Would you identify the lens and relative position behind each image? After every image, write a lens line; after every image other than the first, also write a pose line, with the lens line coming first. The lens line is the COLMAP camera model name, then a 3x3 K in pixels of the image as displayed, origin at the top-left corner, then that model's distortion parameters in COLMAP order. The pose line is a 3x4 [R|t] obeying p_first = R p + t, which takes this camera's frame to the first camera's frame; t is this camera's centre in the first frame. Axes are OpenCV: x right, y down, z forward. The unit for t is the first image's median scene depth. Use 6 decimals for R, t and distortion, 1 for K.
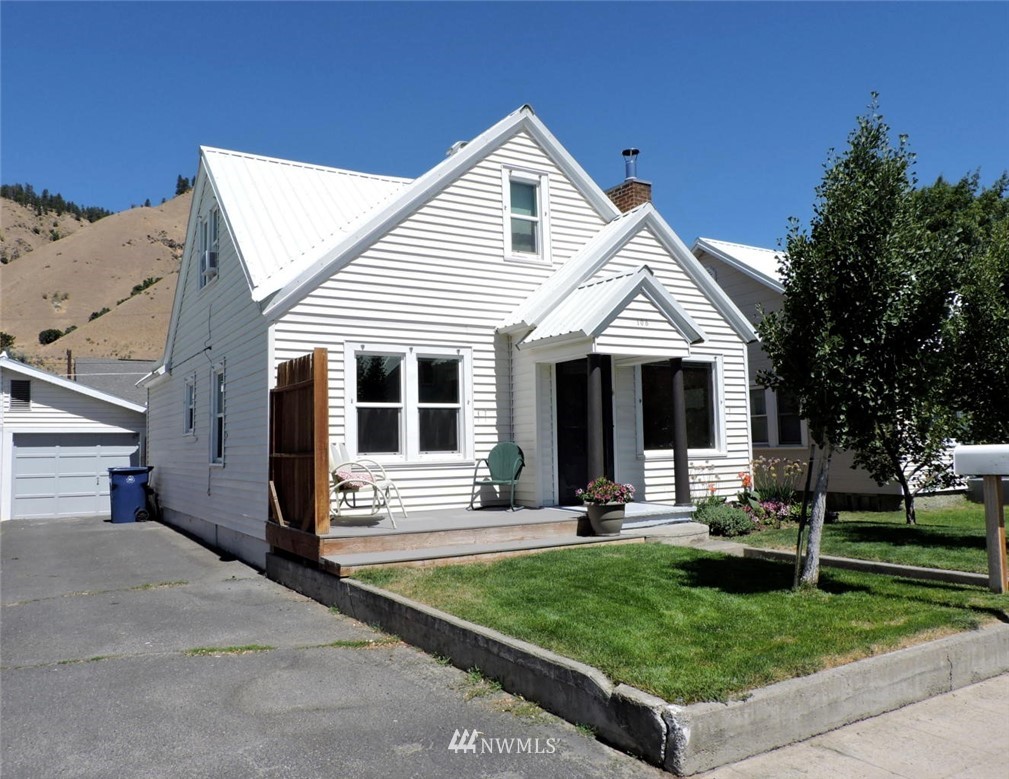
lens RADIAL K [[799.5, 0, 504.5], [0, 799.5, 389.5], [0, 0, 1]] dist [0.005697, 0.001473]
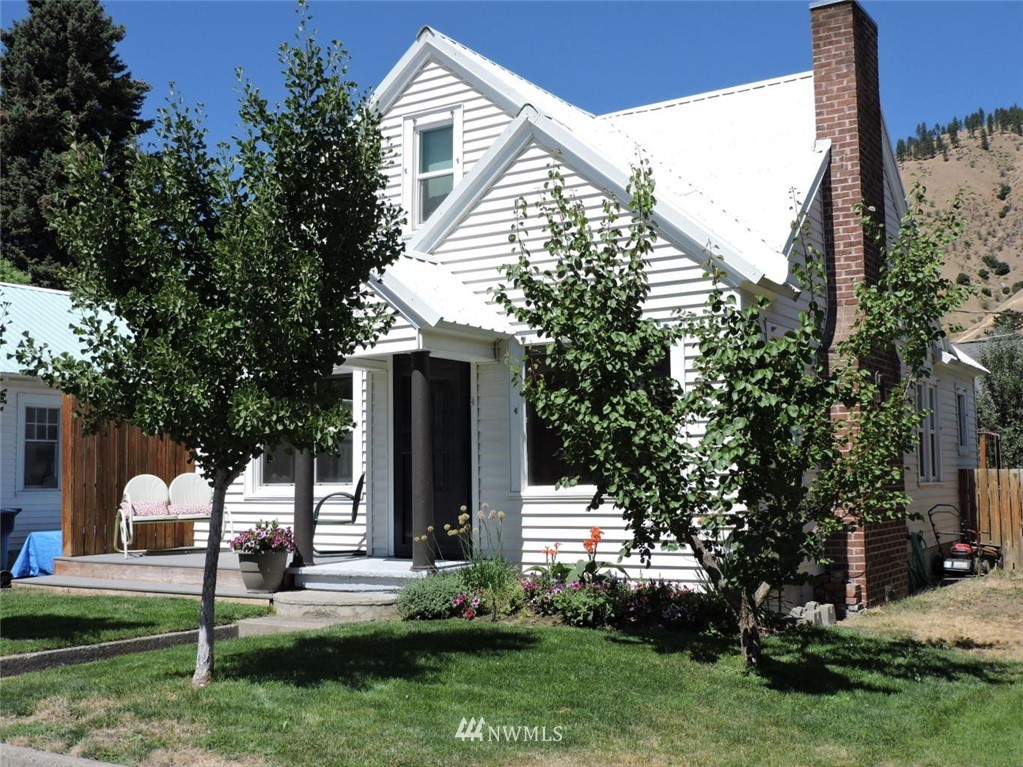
lens RADIAL K [[1144.8, 0, 511.5], [0, 1144.8, 383.5], [0, 0, 1]] dist [-0.012661, -0.007869]
pose [[0.452856, -0.061687, -0.889447, 1.012953], [0.065065, 0.997230, -0.036034, 0.025718], [0.889206, -0.041554, 0.455615, 0.568109]]
